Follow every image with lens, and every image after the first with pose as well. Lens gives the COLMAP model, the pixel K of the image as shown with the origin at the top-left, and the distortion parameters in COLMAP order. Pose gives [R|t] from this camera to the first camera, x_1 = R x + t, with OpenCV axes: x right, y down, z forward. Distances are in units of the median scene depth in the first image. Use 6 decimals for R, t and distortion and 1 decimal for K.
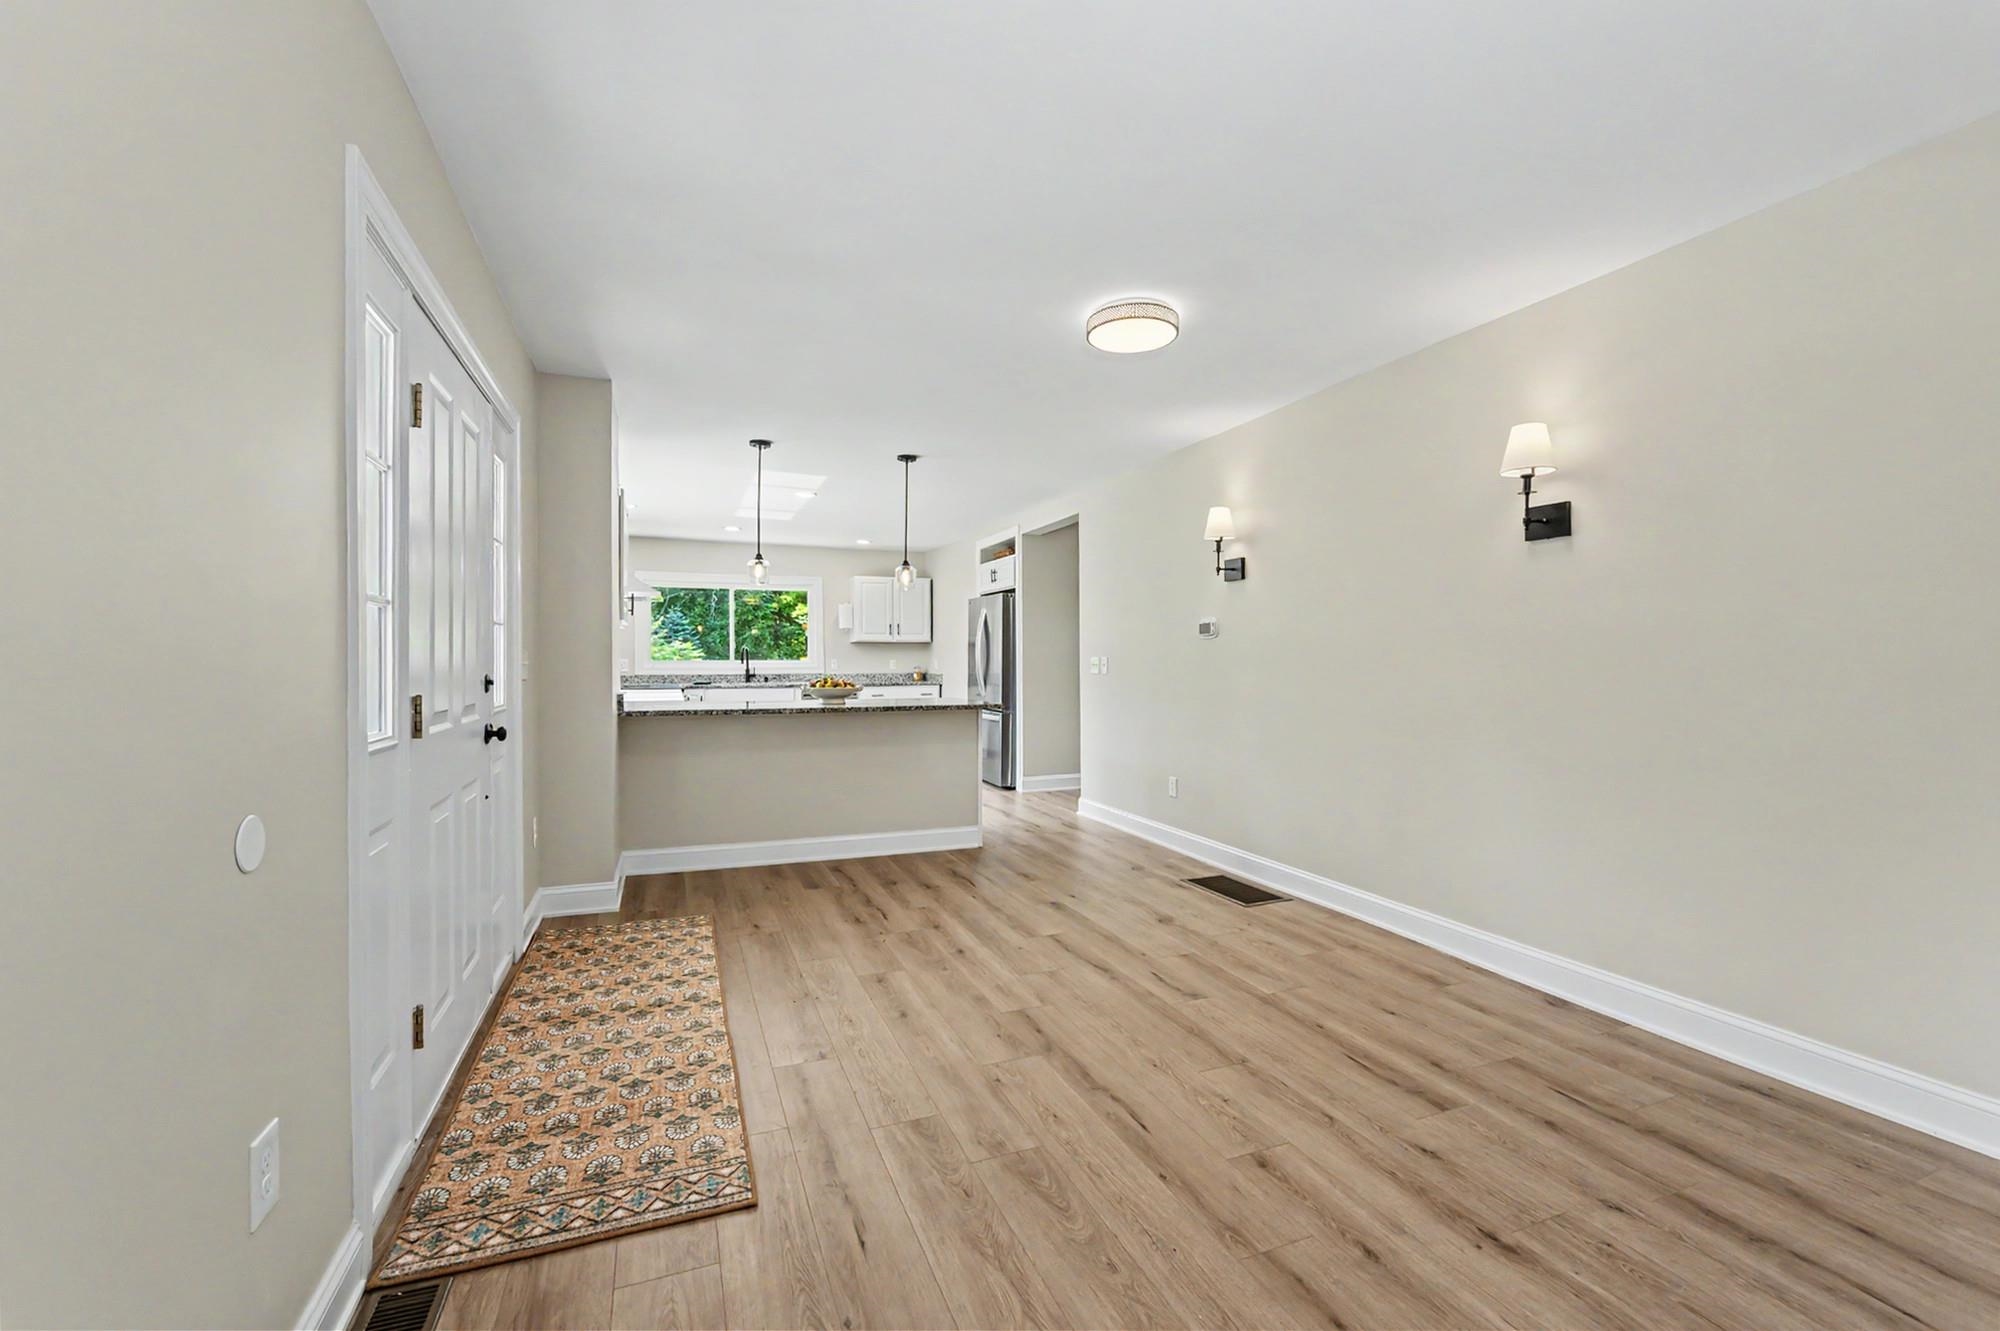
lens RADIAL K [[816.1, 0, 1000.0], [0, 816.1, 665.5], [0, 0, 1]] dist [0.000035, 0.000138]
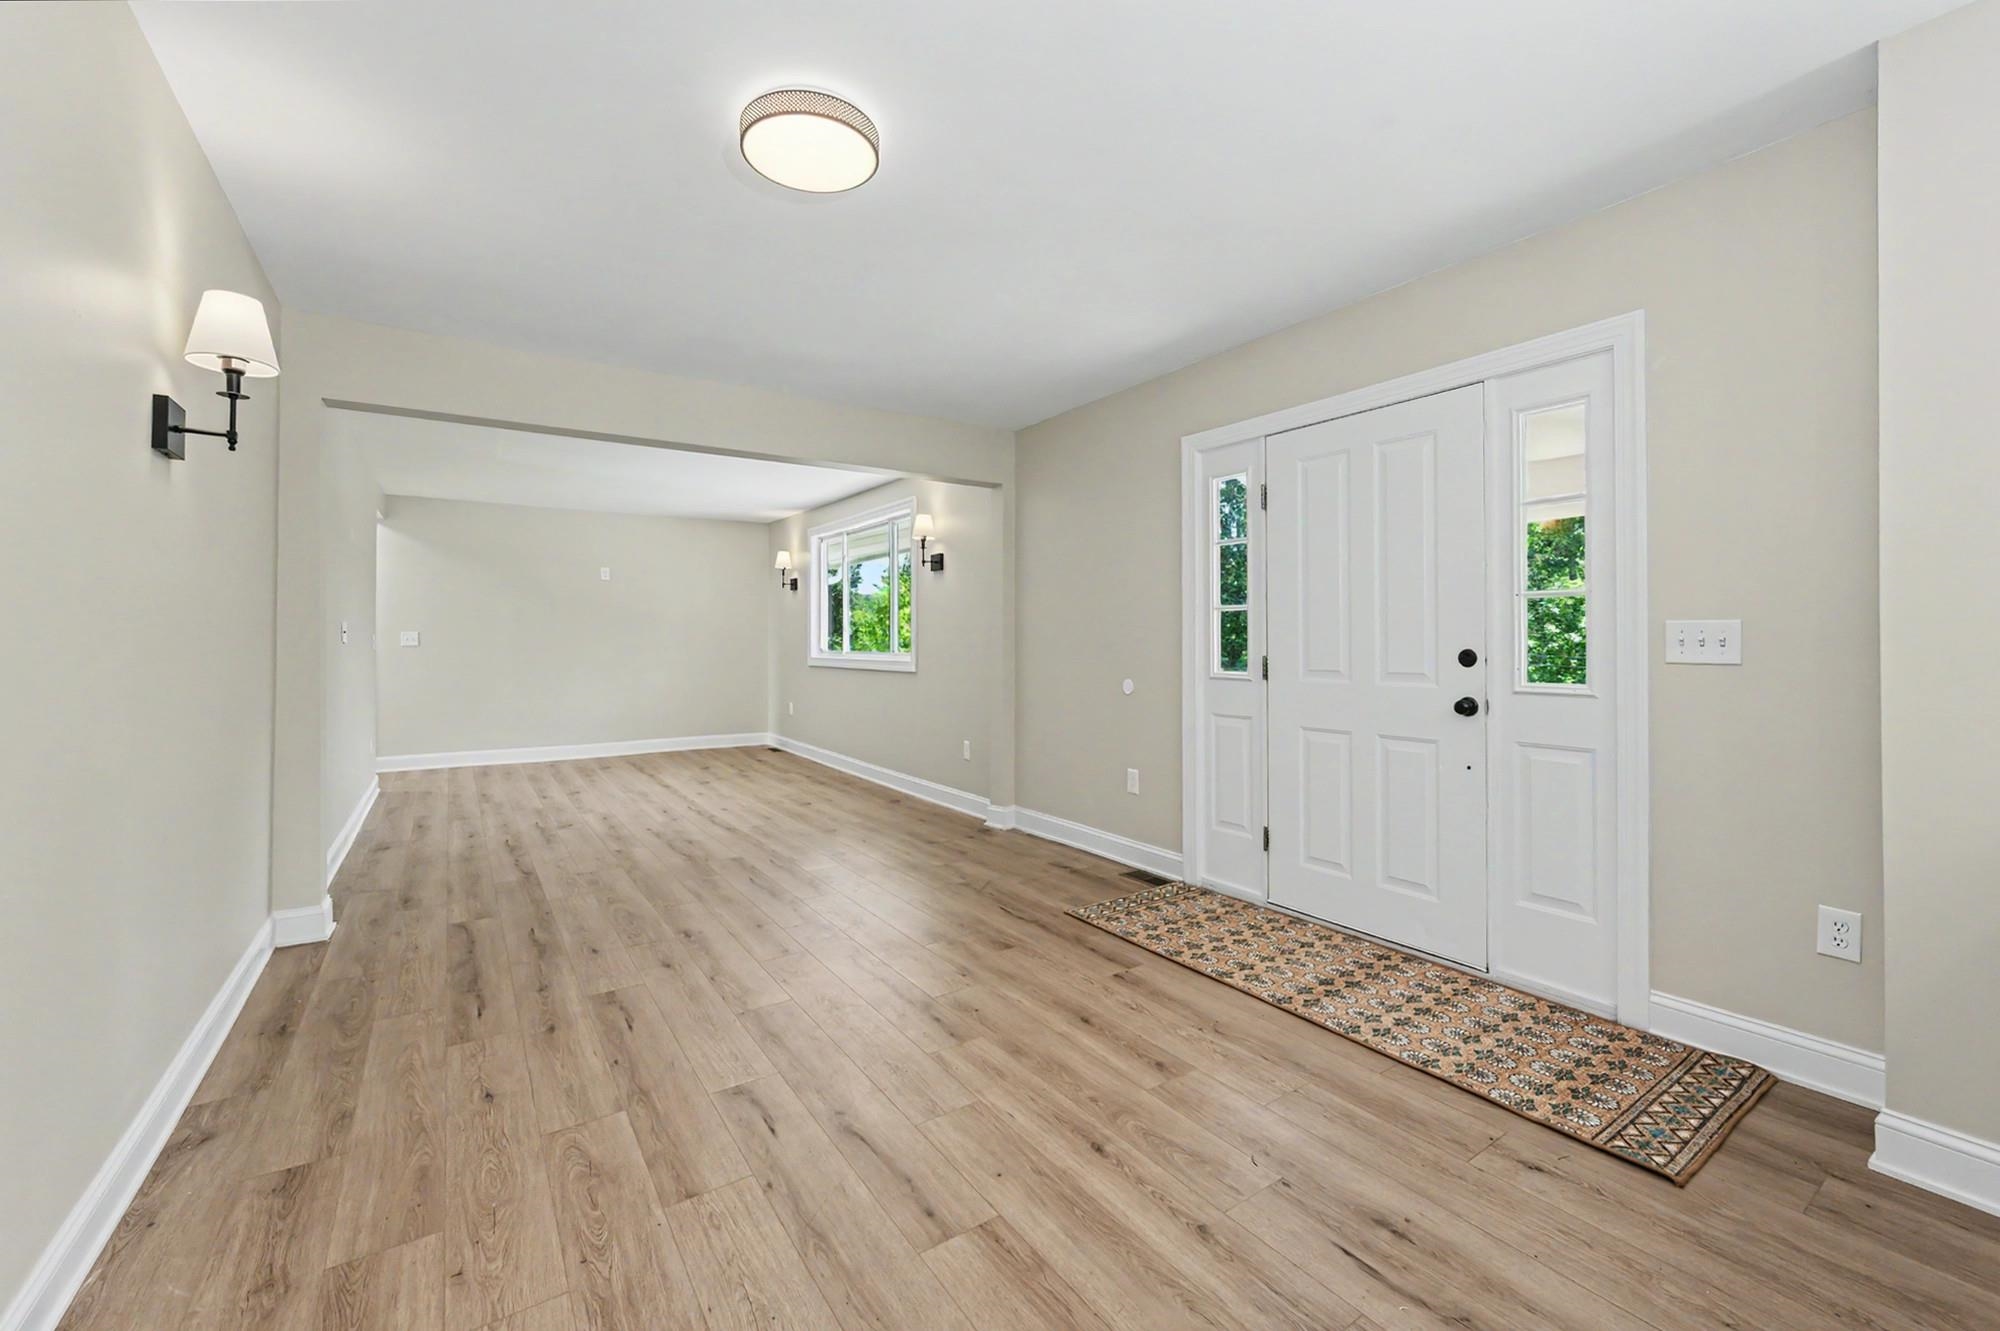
lens RADIAL K [[811.6, 0, 990.9], [0, 811.6, 636.8], [0, 0, 1]] dist [-0.000865, -0.000233]
pose [[-0.981725, 0.003086, -0.190279, 0.143535], [0.002120, 0.999984, 0.005284, -0.010646], [0.190293, 0.004785, -0.981716, 1.669852]]
